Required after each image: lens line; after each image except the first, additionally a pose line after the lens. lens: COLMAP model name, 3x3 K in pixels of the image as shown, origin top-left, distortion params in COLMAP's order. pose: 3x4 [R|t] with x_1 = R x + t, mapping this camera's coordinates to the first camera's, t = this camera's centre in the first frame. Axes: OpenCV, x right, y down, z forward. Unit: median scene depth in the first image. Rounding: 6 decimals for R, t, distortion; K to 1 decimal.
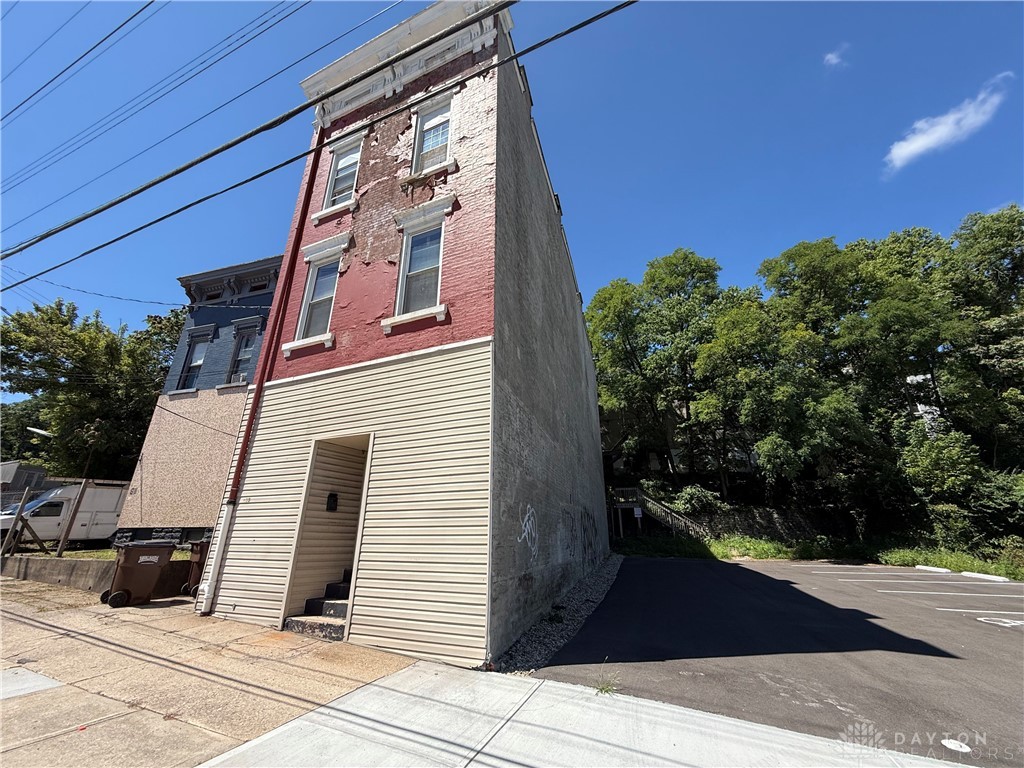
lens RADIAL K [[409.8, 0, 512.0], [0, 409.8, 384.0], [0, 0, 1]] dist [0.000200, -0.000133]
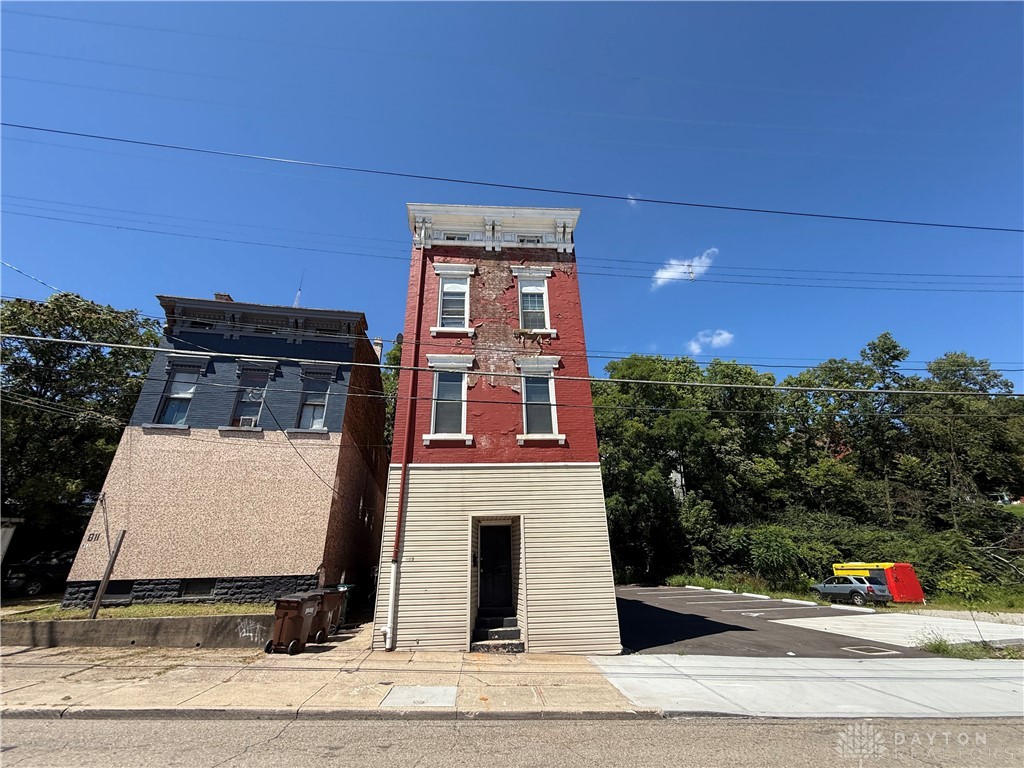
lens RADIAL K [[409.8, 0, 512.0], [0, 409.8, 384.0], [0, 0, 1]] dist [0.000200, -0.000133]
pose [[0.886503, 0.169551, 0.430541, -0.610598], [-0.143016, 0.985290, -0.093539, -0.118448], [-0.440067, 0.021348, 0.897711, -0.207965]]
